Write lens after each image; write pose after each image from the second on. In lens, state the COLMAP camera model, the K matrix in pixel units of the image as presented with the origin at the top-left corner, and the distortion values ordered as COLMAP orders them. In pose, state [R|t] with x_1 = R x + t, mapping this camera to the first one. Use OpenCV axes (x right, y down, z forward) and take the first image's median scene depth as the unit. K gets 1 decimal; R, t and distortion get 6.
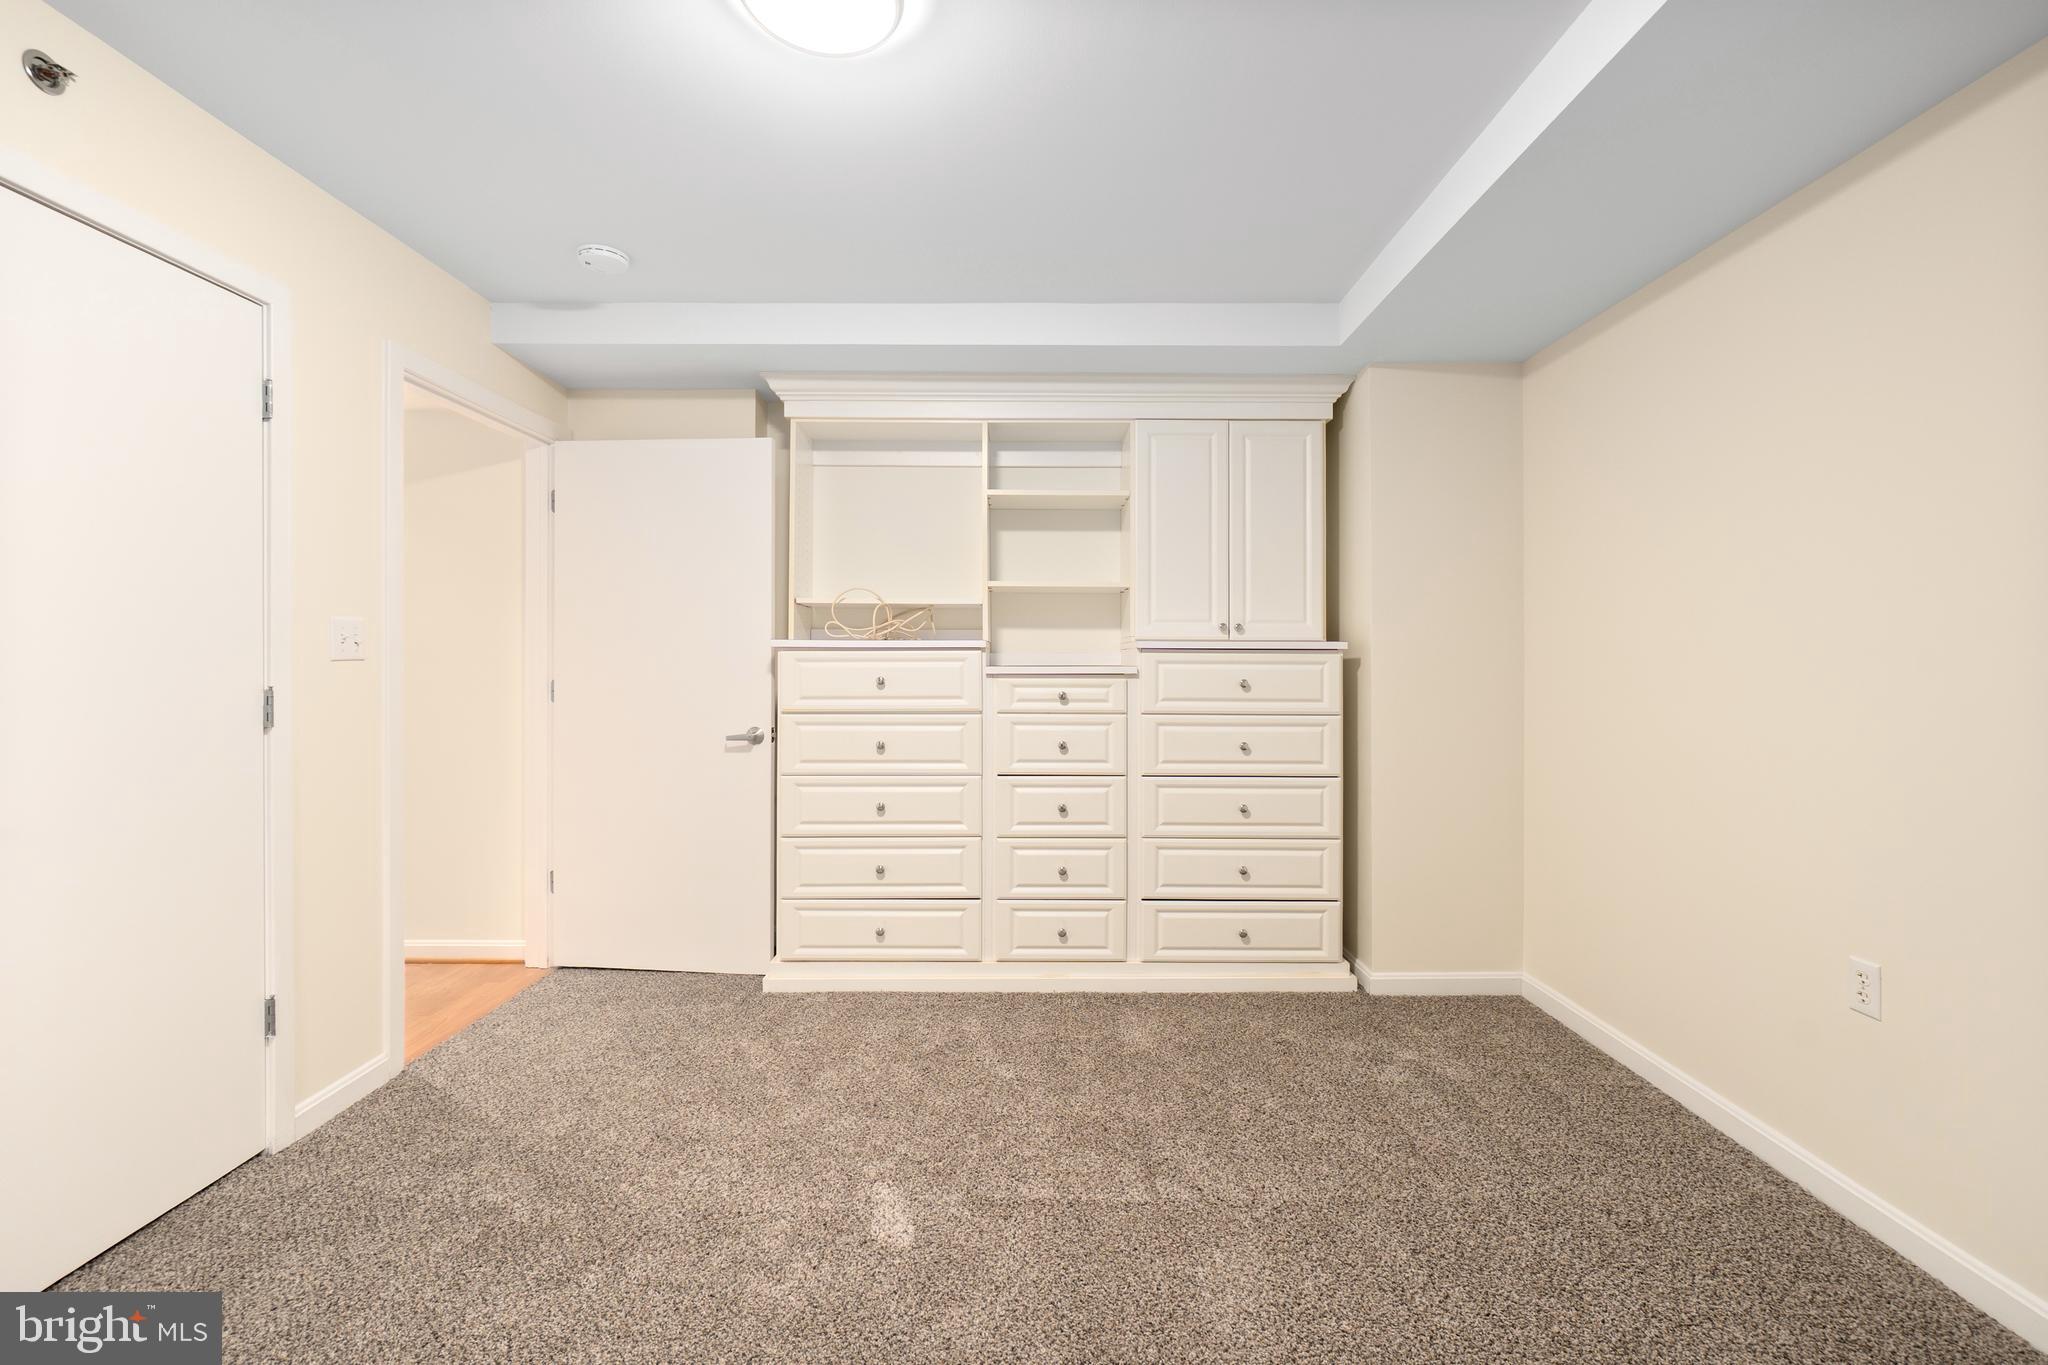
lens RADIAL K [[876.6, 0, 1017.7], [0, 876.6, 669.0], [0, 0, 1]] dist [-0.004517, 0.001031]
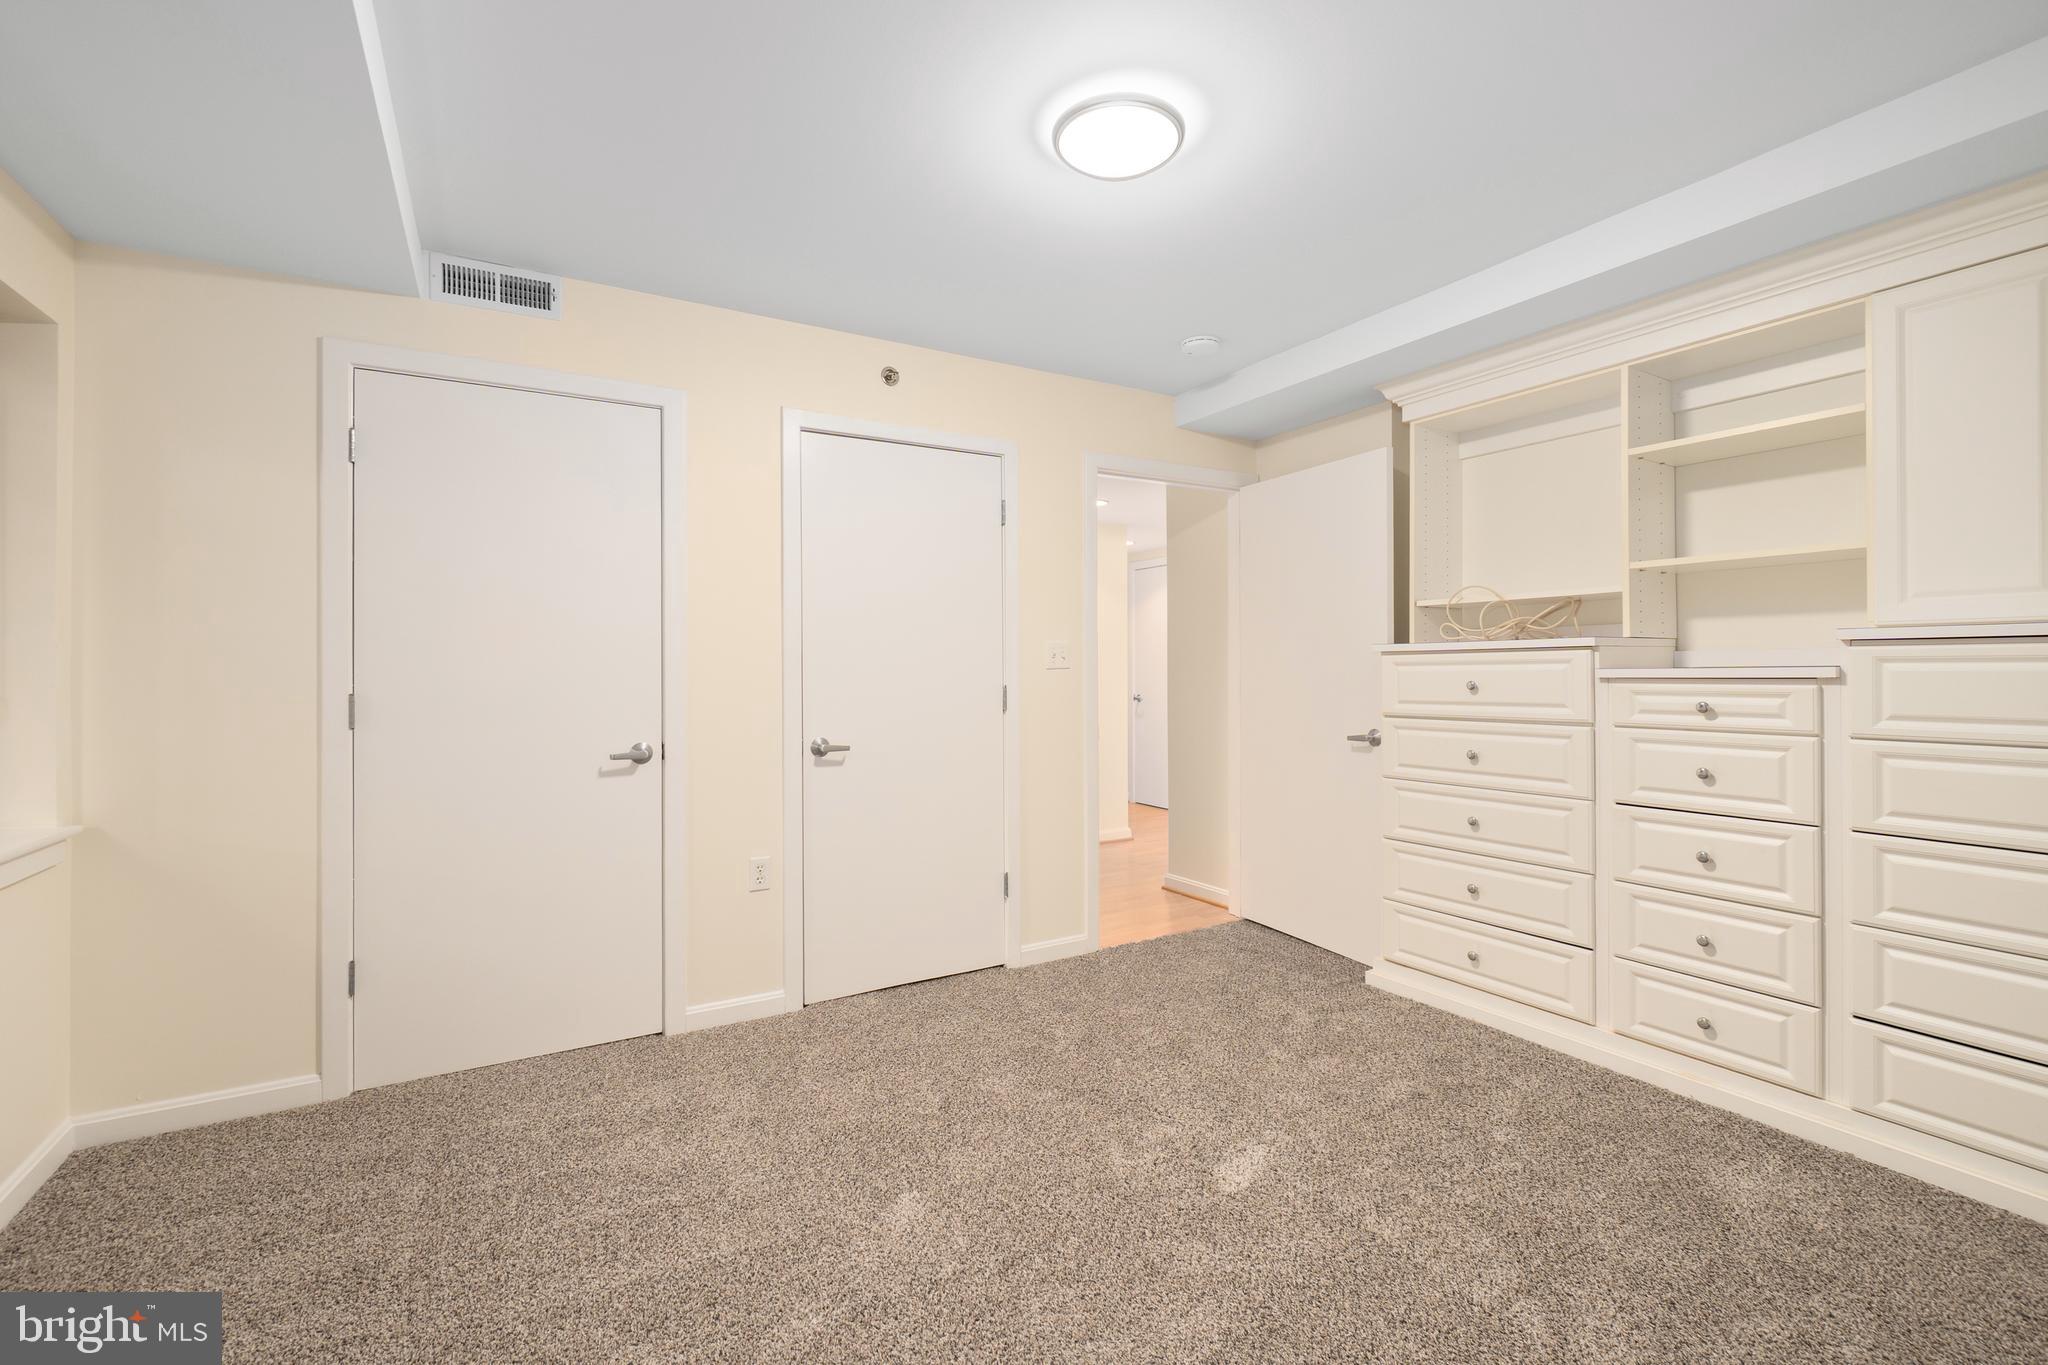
lens RADIAL K [[876.6, 0, 1017.7], [0, 876.6, 669.0], [0, 0, 1]] dist [-0.004517, 0.001031]
pose [[0.513239, -0.007945, -0.858209, 0.389846], [0.005669, 0.999967, -0.005867, -0.001035], [0.858227, -0.001854, 0.513267, 0.111460]]
